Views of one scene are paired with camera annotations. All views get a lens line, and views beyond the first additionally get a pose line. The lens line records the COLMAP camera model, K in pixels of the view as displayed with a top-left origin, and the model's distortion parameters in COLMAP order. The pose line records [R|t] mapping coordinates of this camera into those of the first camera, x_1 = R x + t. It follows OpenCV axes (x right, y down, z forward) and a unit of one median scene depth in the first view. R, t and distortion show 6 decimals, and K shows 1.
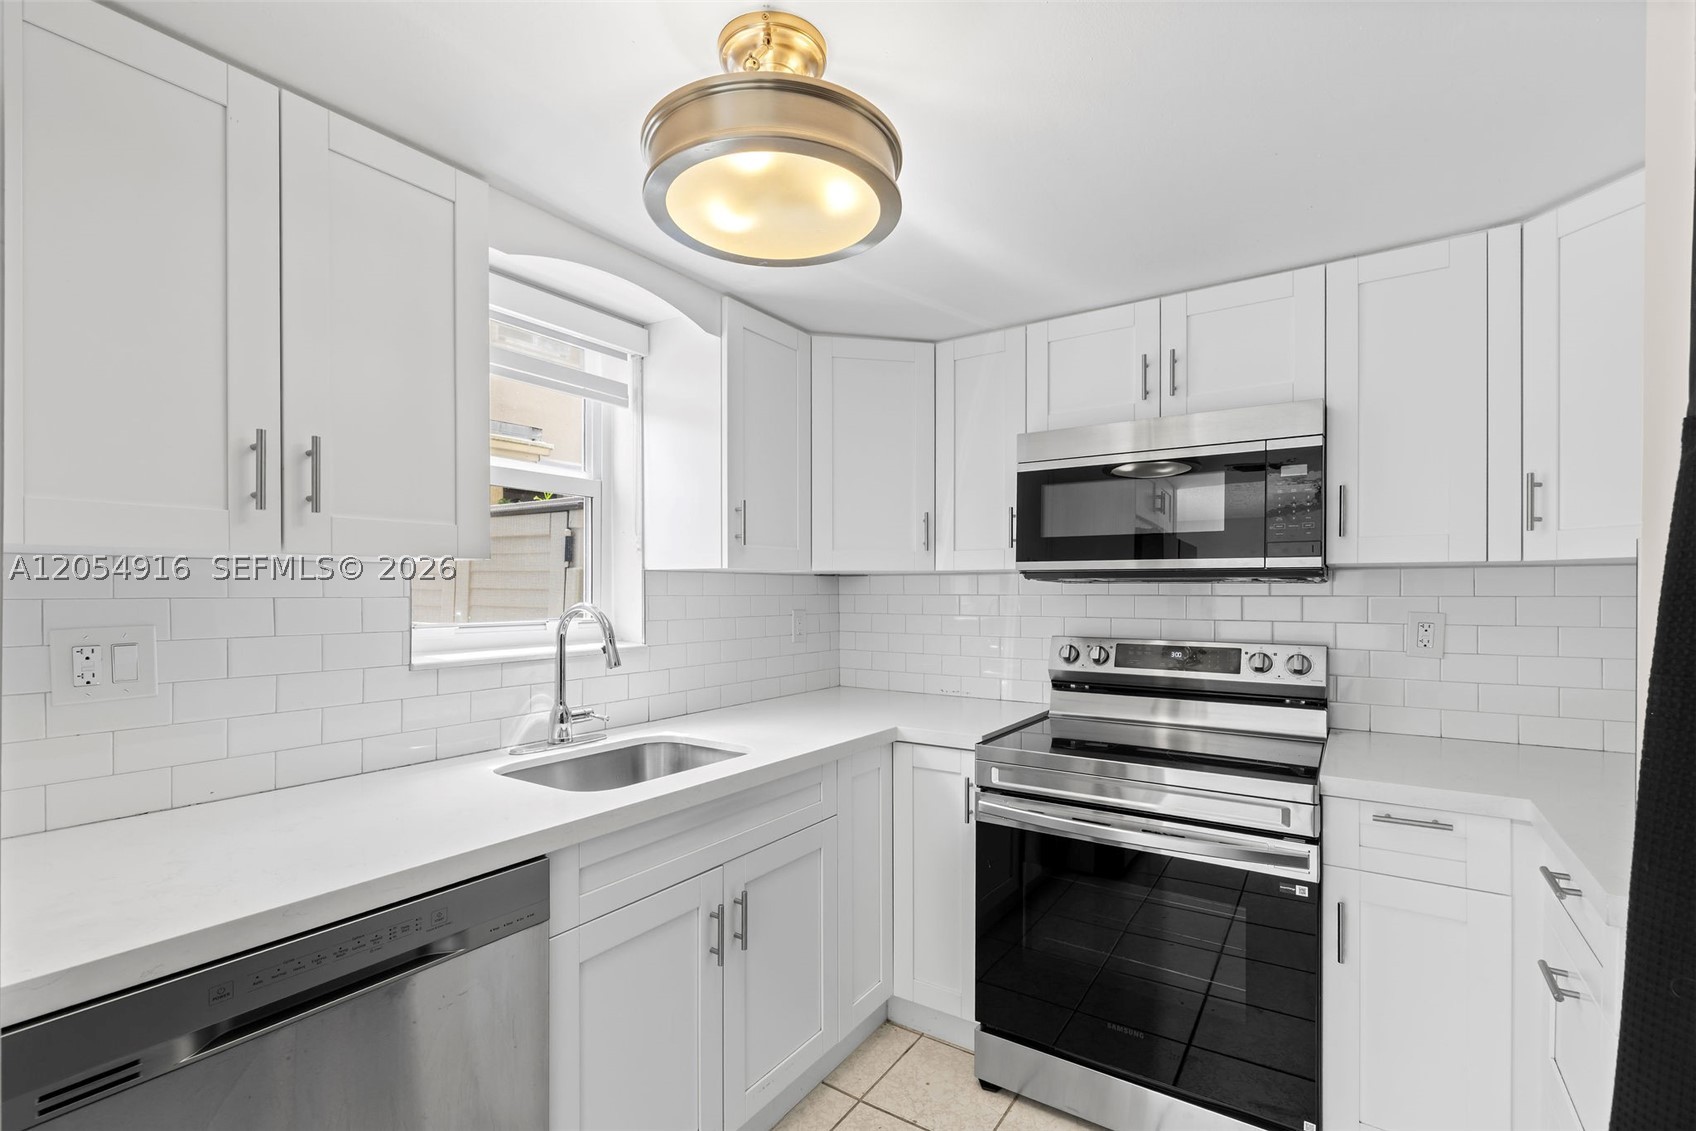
lens RADIAL K [[743.0, 0, 842.5], [0, 743.0, 593.9], [0, 0, 1]] dist [-0.000479, -0.000469]
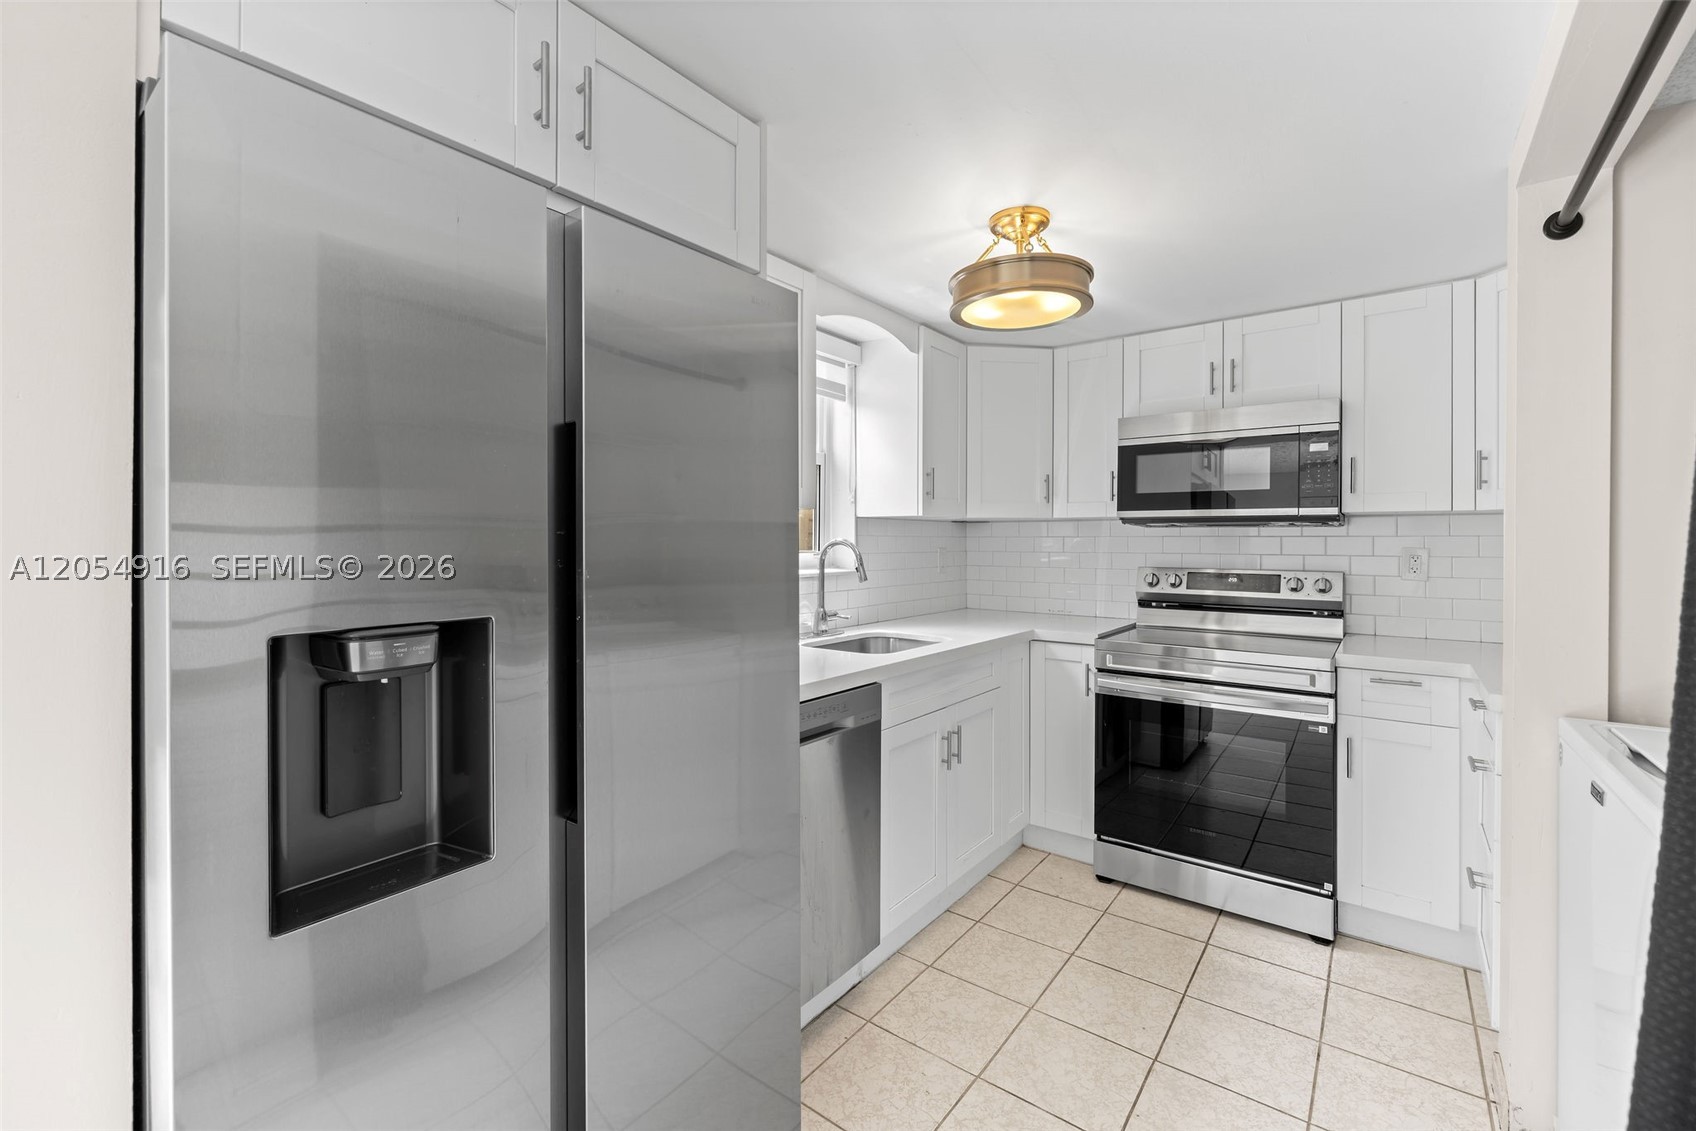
lens RADIAL K [[743.0, 0, 870.8], [0, 743.0, 545.9], [0, 0, 1]] dist [-0.000479, -0.000469]
pose [[0.999993, 0.000101, -0.003739, -0.235526], [-0.000098, 1.000000, 0.000788, 0.021904], [0.003739, -0.000787, 0.999993, -0.409247]]
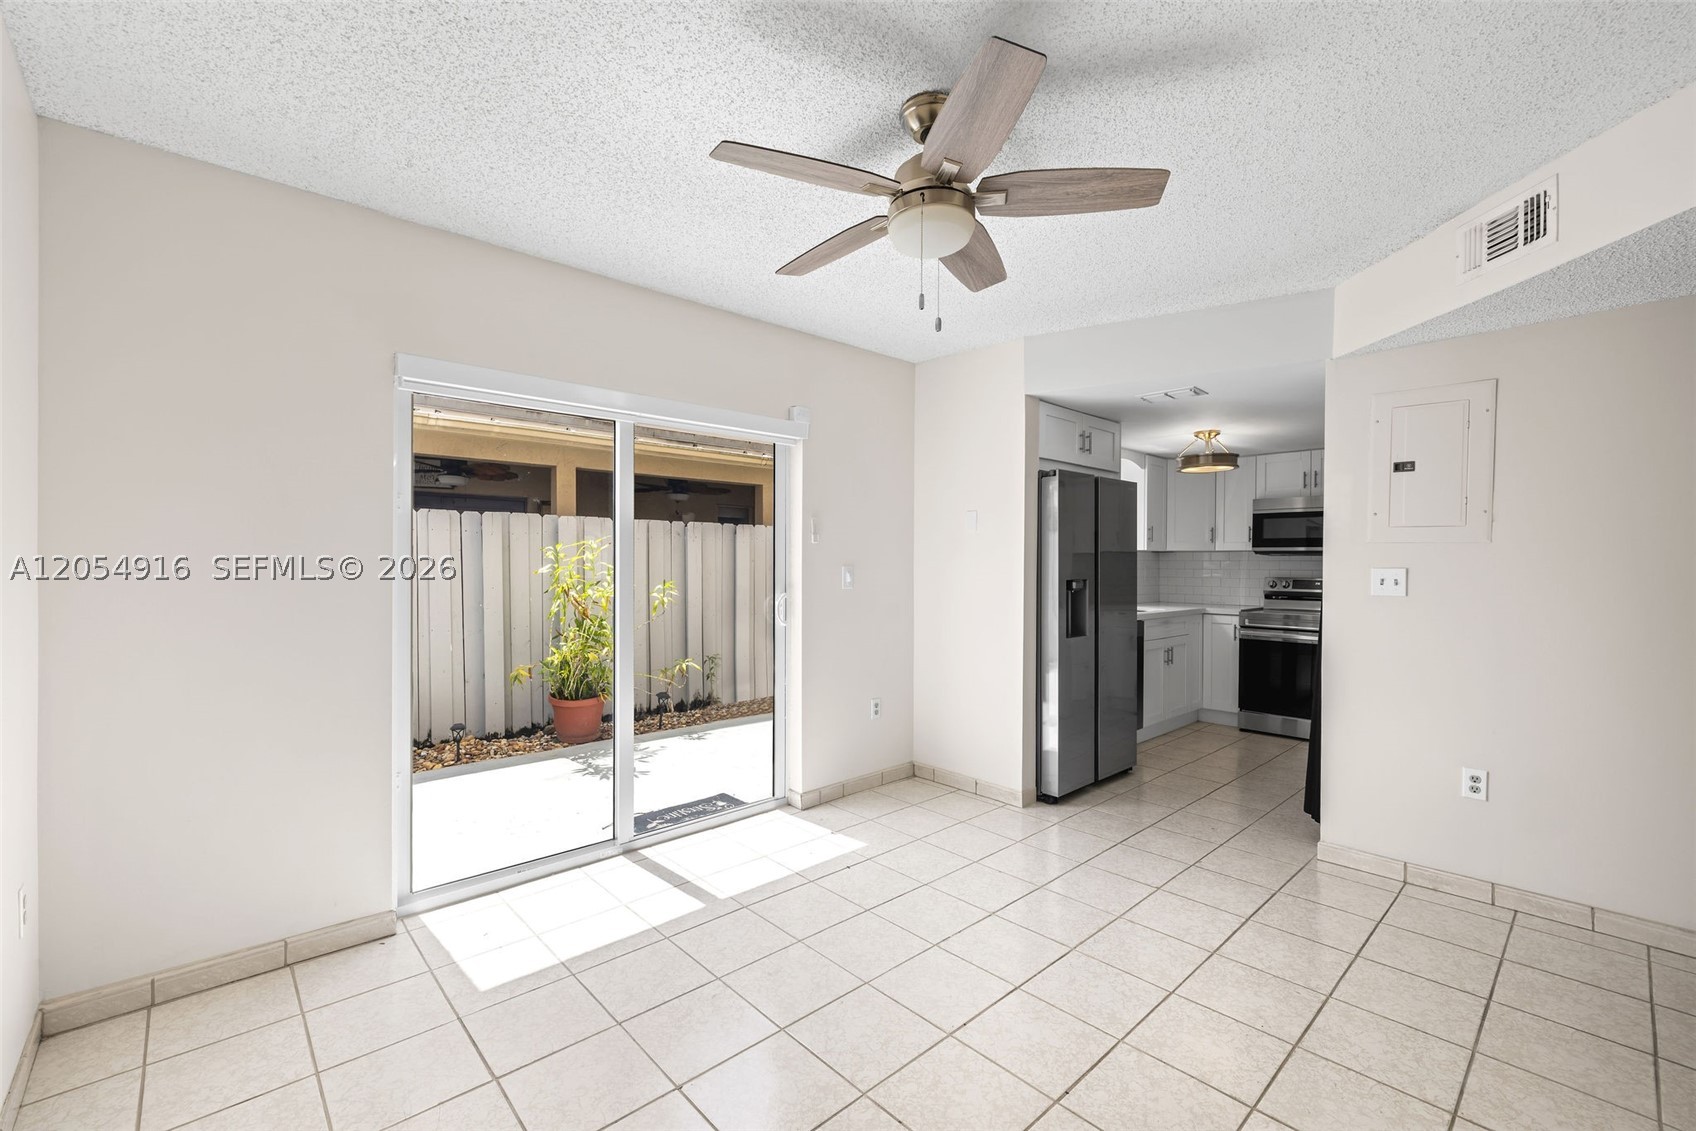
lens RADIAL K [[743.0, 0, 843.9], [0, 743.0, 554.4], [0, 0, 1]] dist [-0.000479, -0.000469]
pose [[0.980504, 0.007116, -0.196373, -0.732997], [-0.009840, 0.999868, -0.012897, 0.032851], [0.196255, 0.014577, 0.980445, -2.056454]]
